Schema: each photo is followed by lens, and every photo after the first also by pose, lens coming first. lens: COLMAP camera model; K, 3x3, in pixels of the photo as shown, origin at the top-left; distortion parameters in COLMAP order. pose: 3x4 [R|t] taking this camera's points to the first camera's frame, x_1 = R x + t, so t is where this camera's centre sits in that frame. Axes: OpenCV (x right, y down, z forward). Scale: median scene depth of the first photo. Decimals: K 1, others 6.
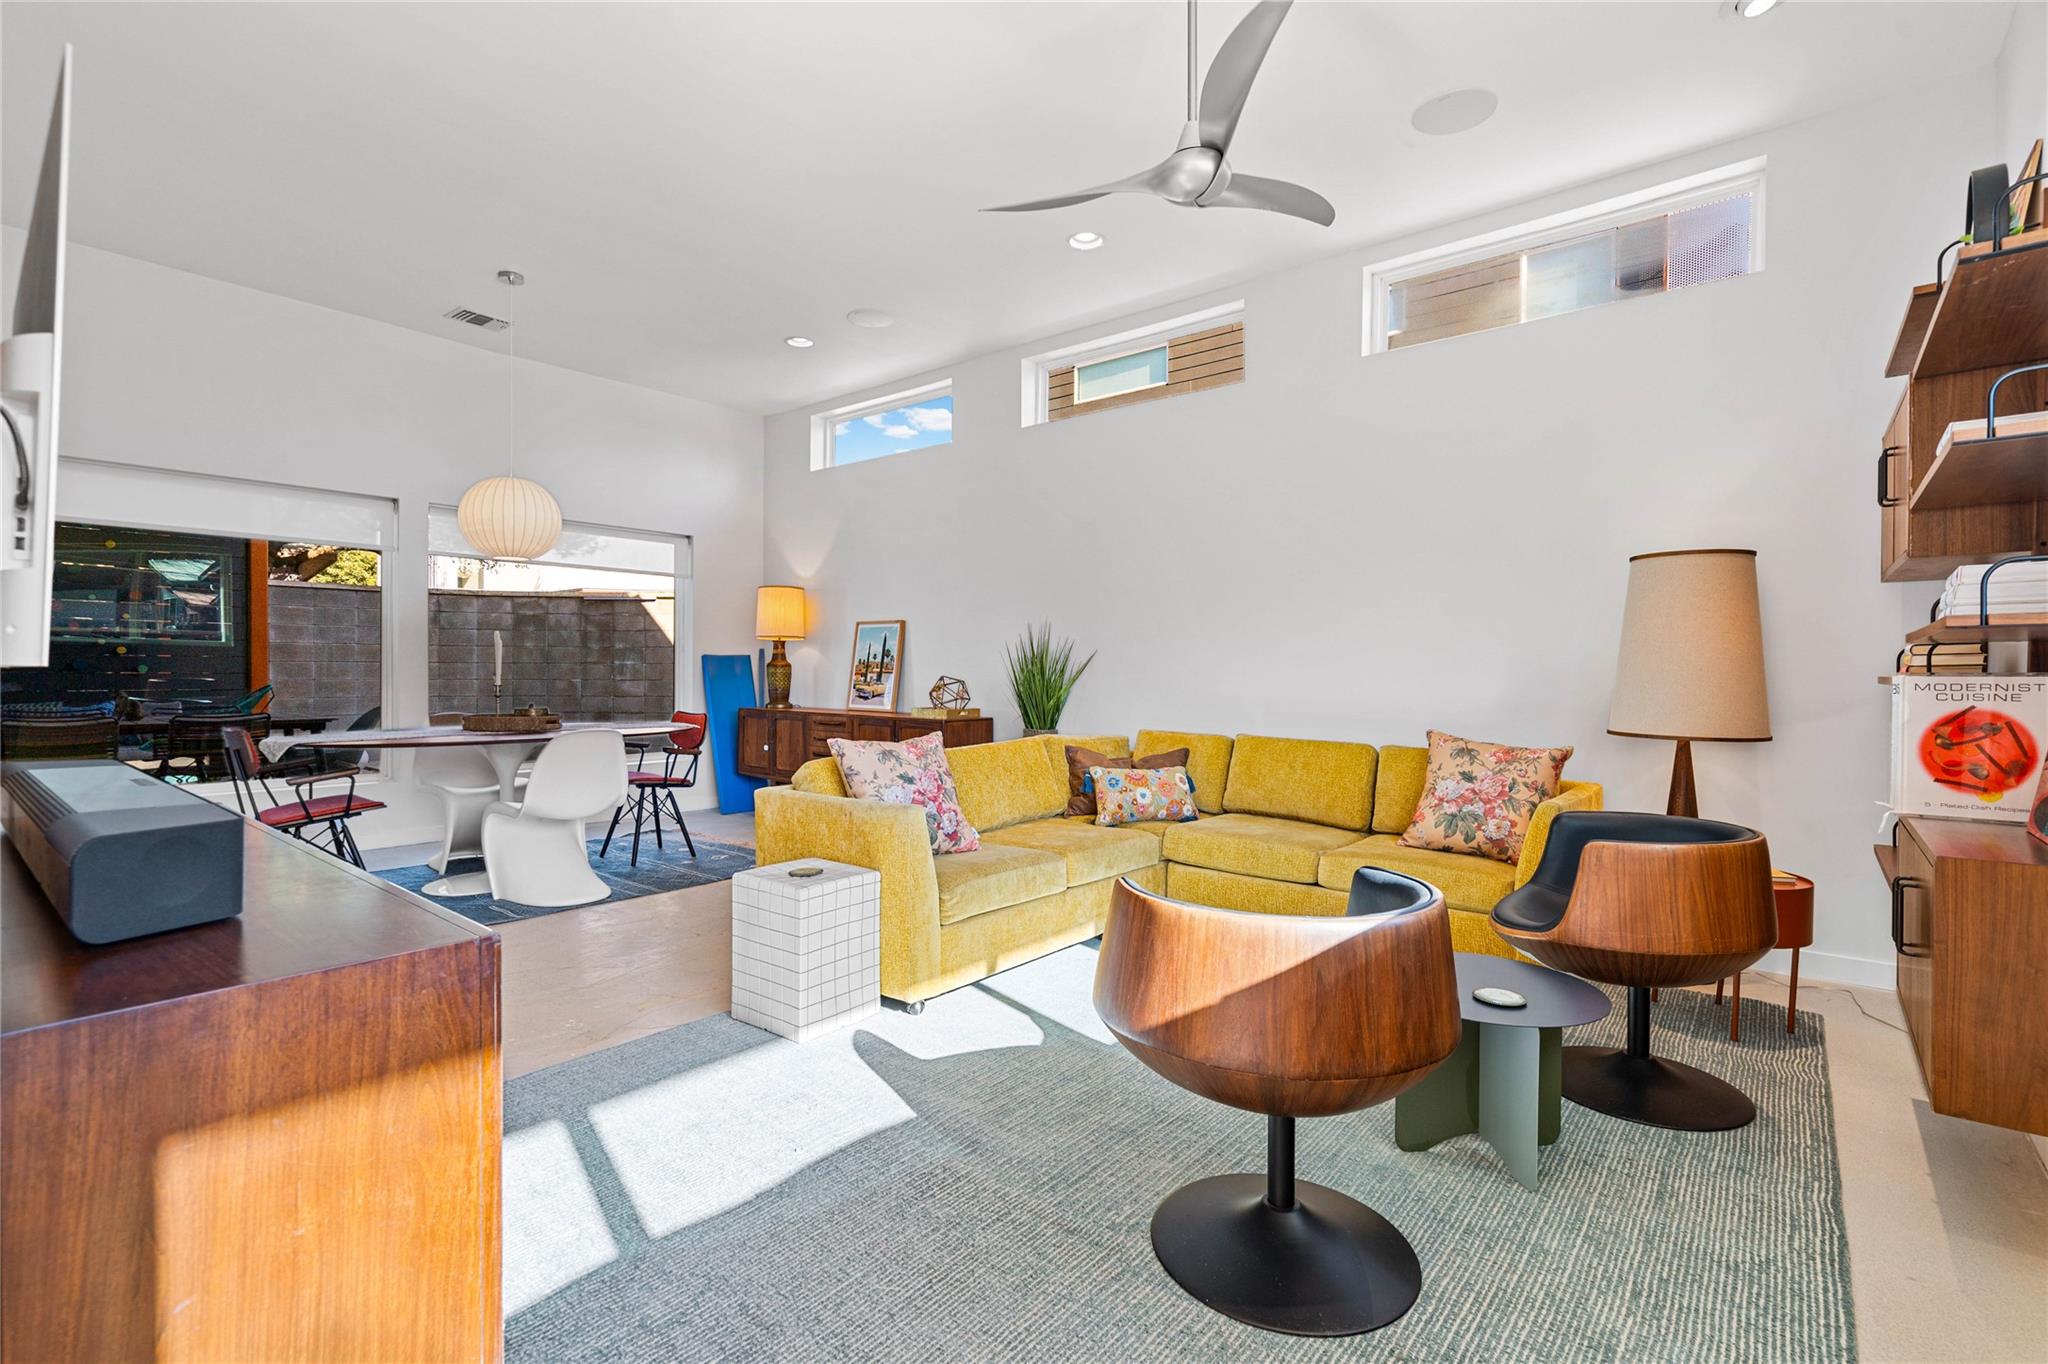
lens RADIAL K [[940.8, 0, 1007.7], [0, 940.8, 690.2], [0, 0, 1]] dist [-0.004025, 0.000562]
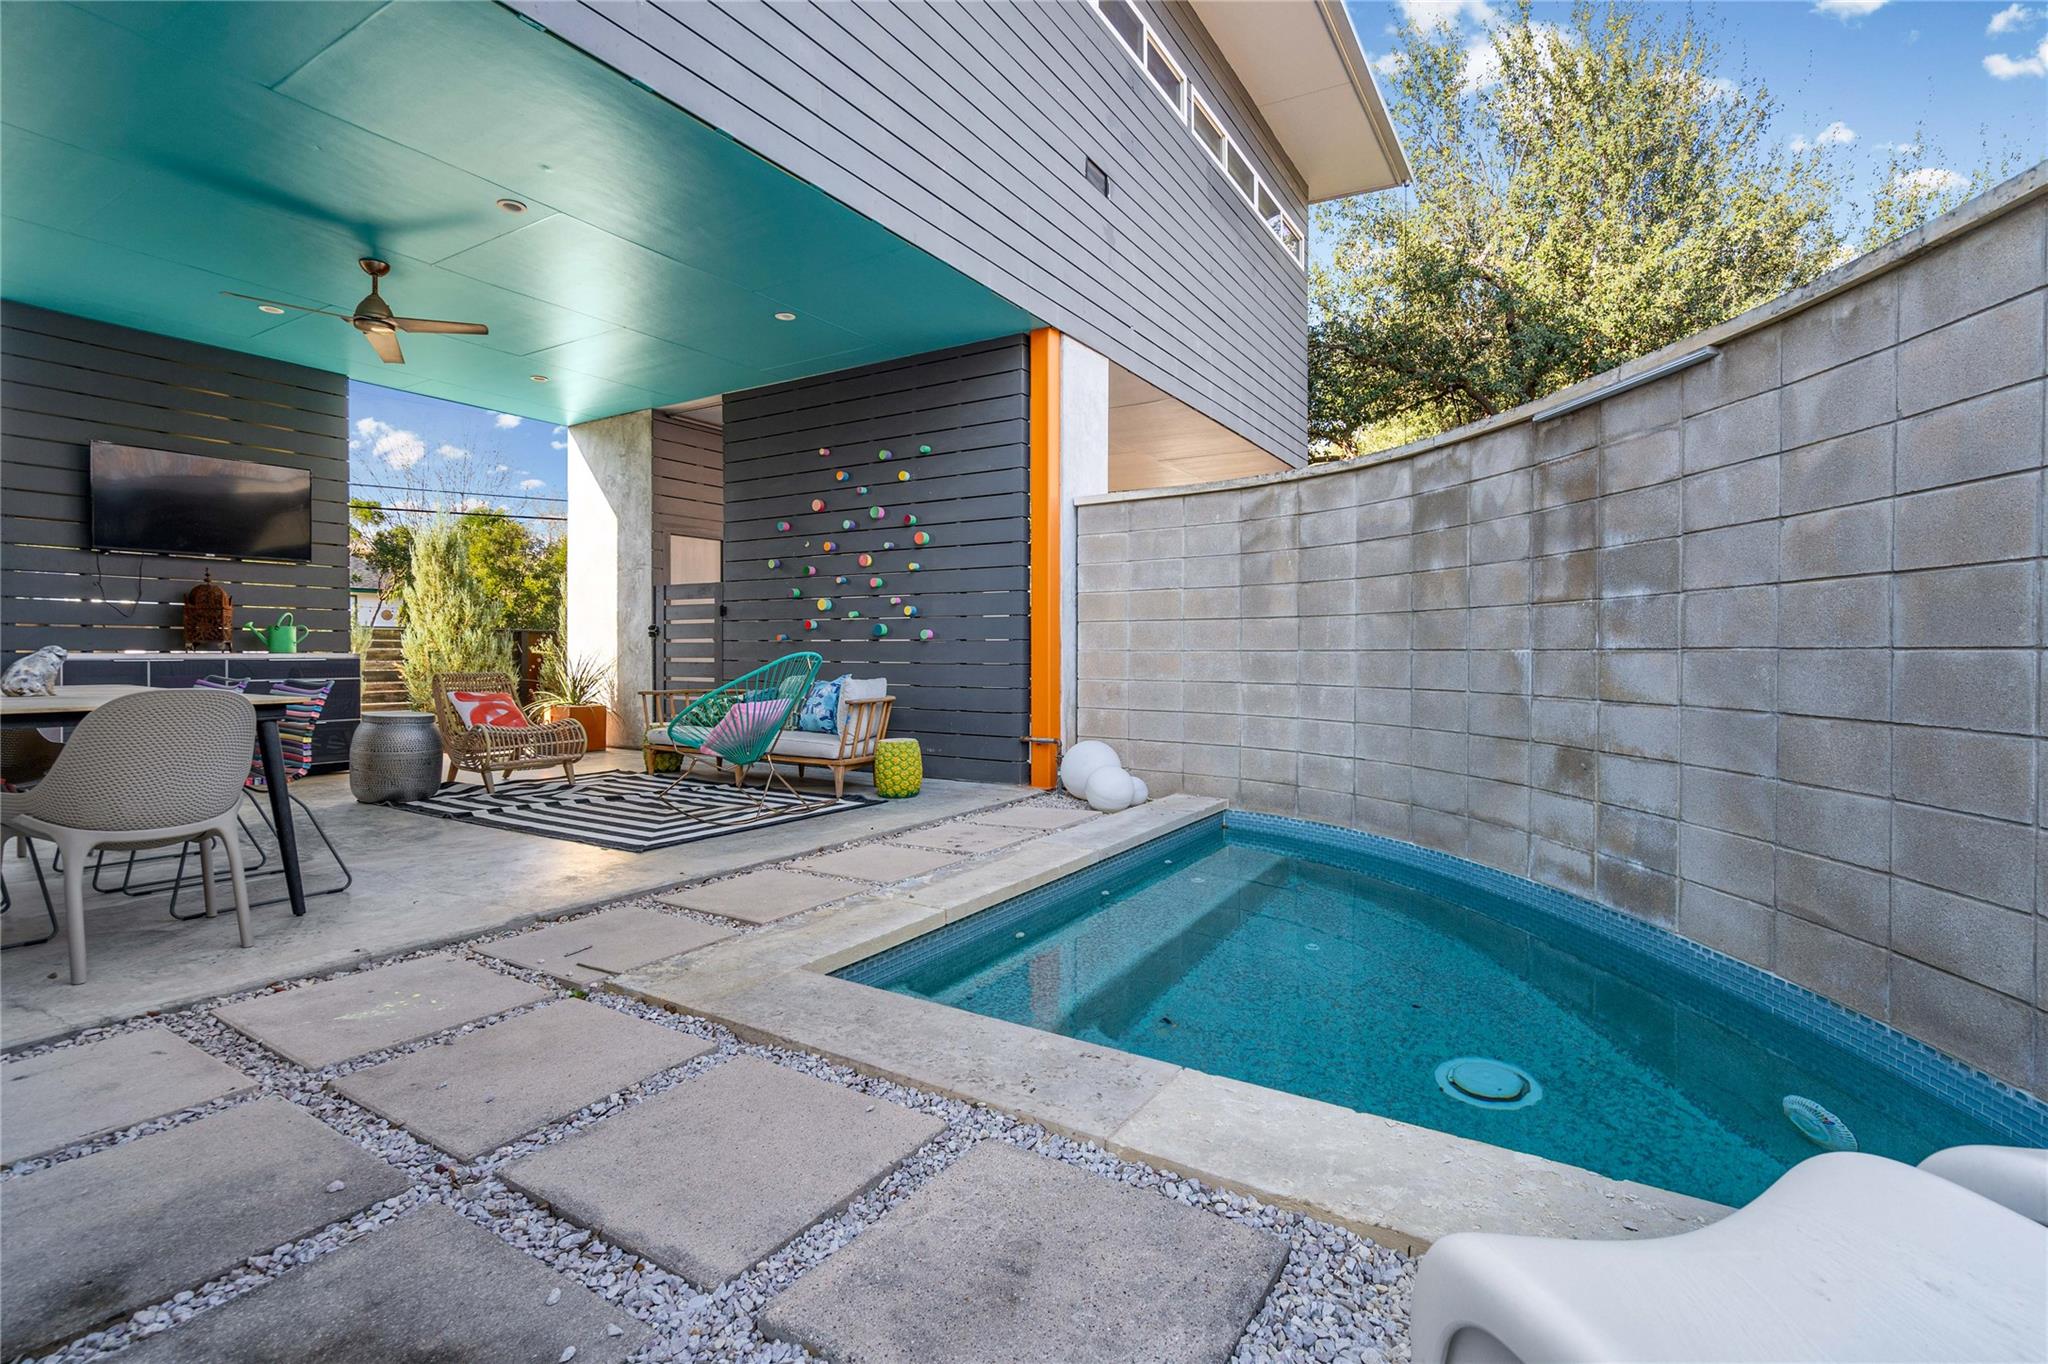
lens RADIAL K [[940.8, 0, 1009.1], [0, 940.8, 648.7], [0, 0, 1]] dist [-0.004025, 0.000562]
pose [[0.157840, -0.008447, -0.987429, -0.219722], [-0.022121, 0.999682, -0.012088, -0.005828], [0.987217, 0.023751, 0.157603, 1.212993]]
